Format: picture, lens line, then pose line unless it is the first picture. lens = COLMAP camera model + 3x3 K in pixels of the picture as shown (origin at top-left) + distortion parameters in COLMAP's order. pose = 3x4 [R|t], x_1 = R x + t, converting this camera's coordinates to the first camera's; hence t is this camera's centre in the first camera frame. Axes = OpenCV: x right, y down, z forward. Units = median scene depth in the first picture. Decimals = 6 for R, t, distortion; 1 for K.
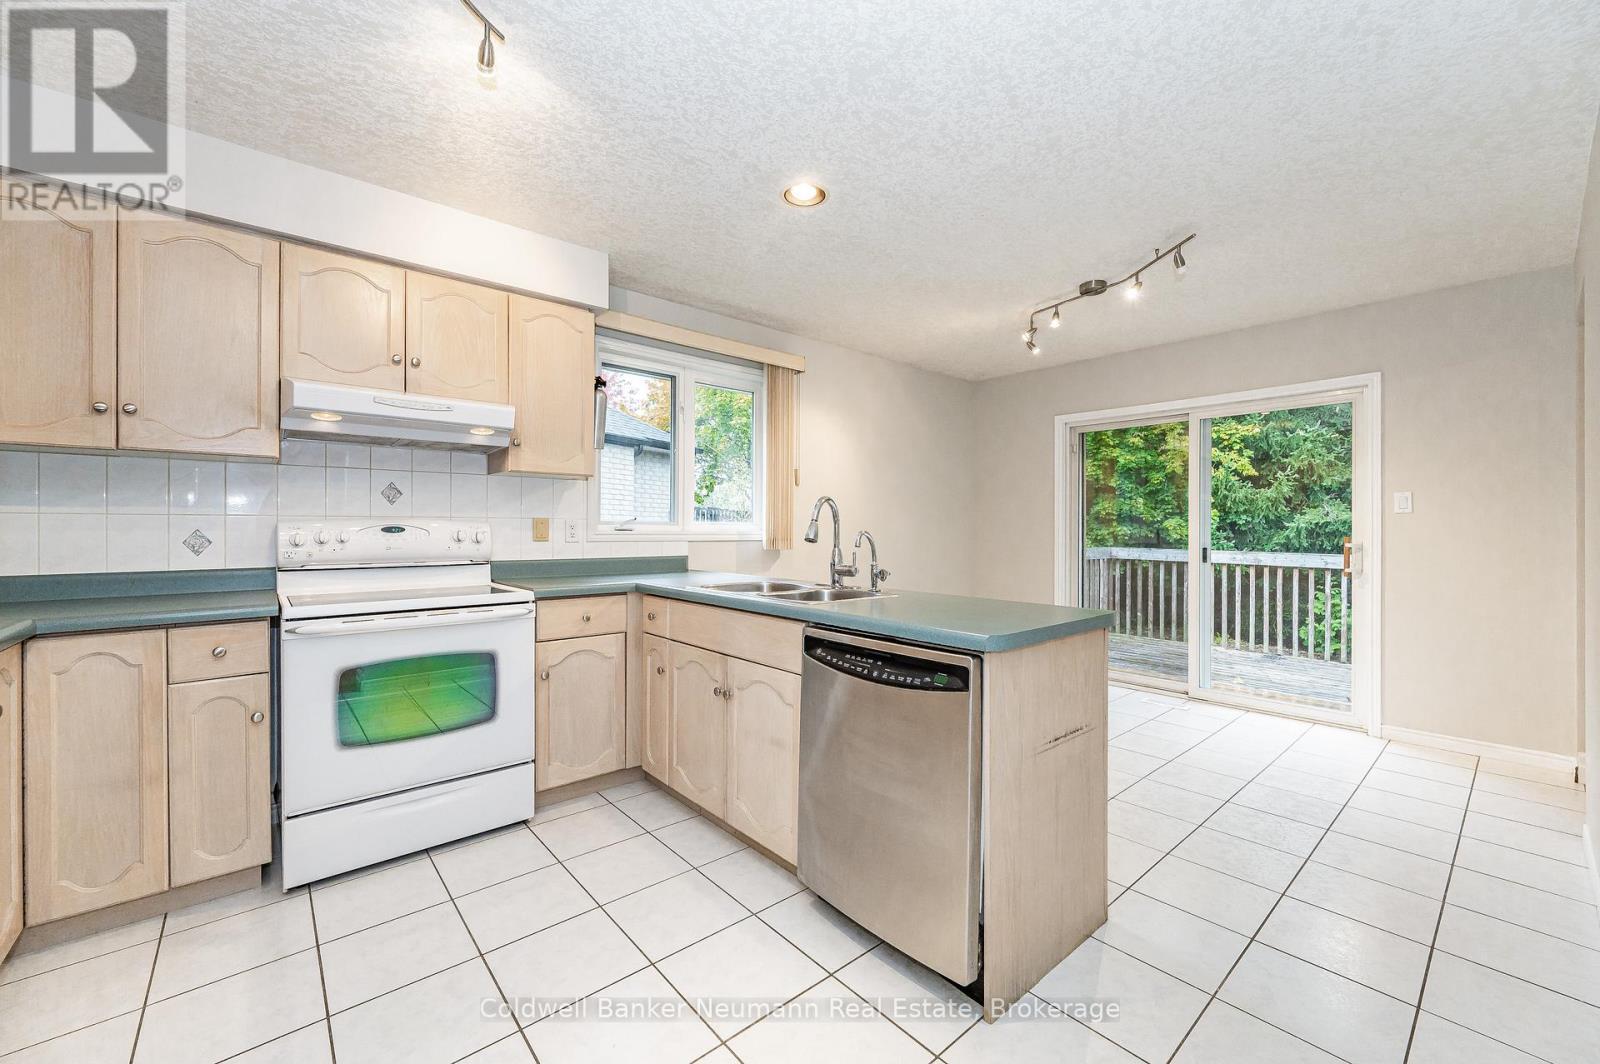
lens RADIAL K [[634.3, 0, 806.7], [0, 634.3, 528.8], [0, 0, 1]] dist [-0.002409, -0.000036]
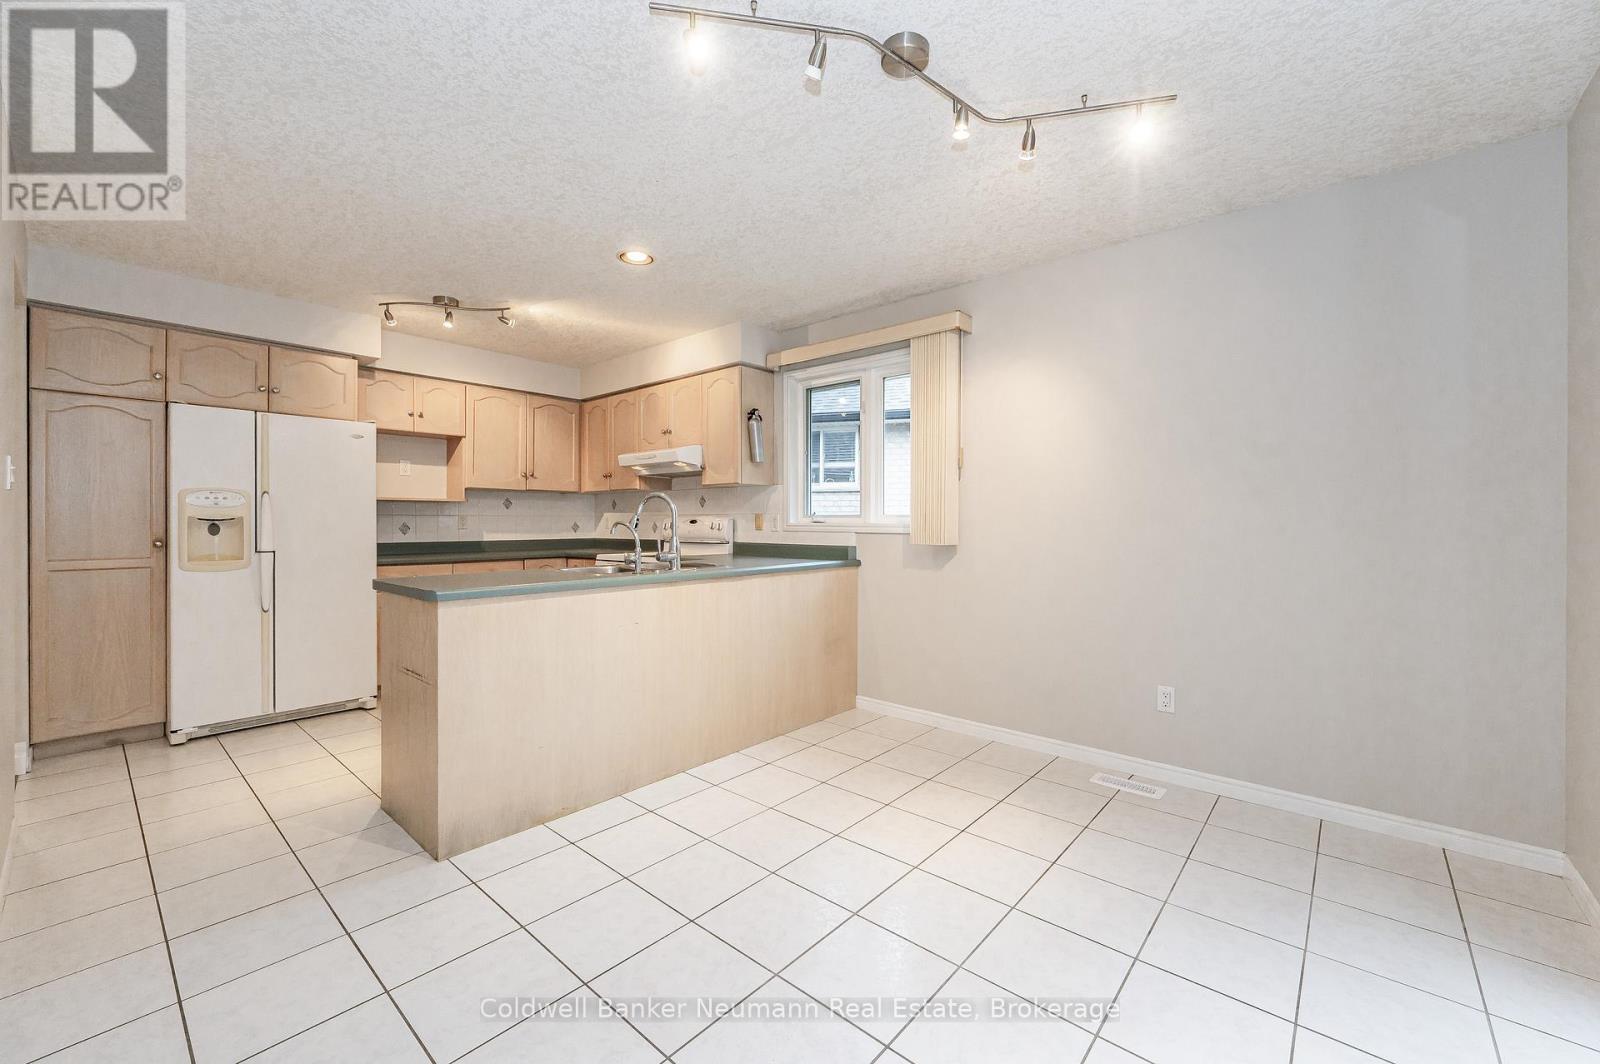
lens RADIAL K [[634.3, 0, 797.8], [0, 634.3, 523.2], [0, 0, 1]] dist [-0.002409, -0.000036]
pose [[0.134600, 0.000219, -0.990900, 0.260826], [0.001683, 0.999998, 0.000449, 0.000721], [0.990899, -0.001728, 0.134599, 0.230597]]
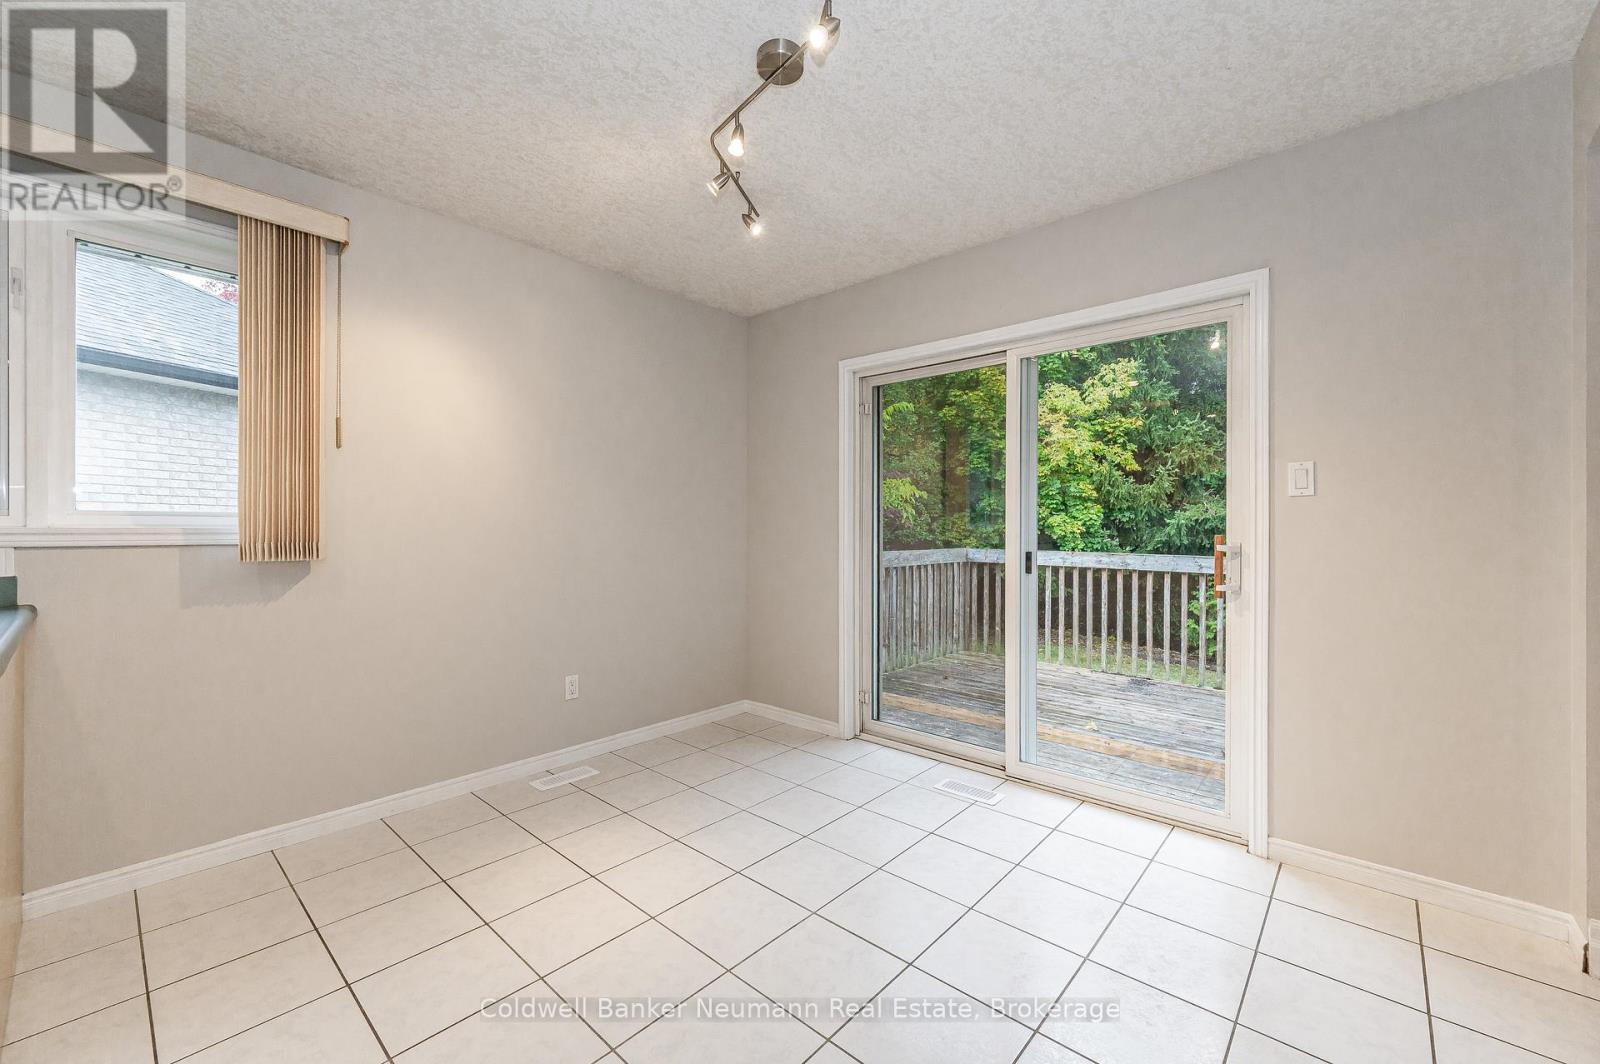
lens RADIAL K [[634.3, 0, 822.8], [0, 634.3, 531.1], [0, 0, 1]] dist [-0.002409, -0.000036]
pose [[0.990242, -0.002626, 0.139335, 0.111063], [0.001870, 0.999983, 0.005556, 0.001401], [-0.139347, -0.005241, 0.990230, 0.127566]]
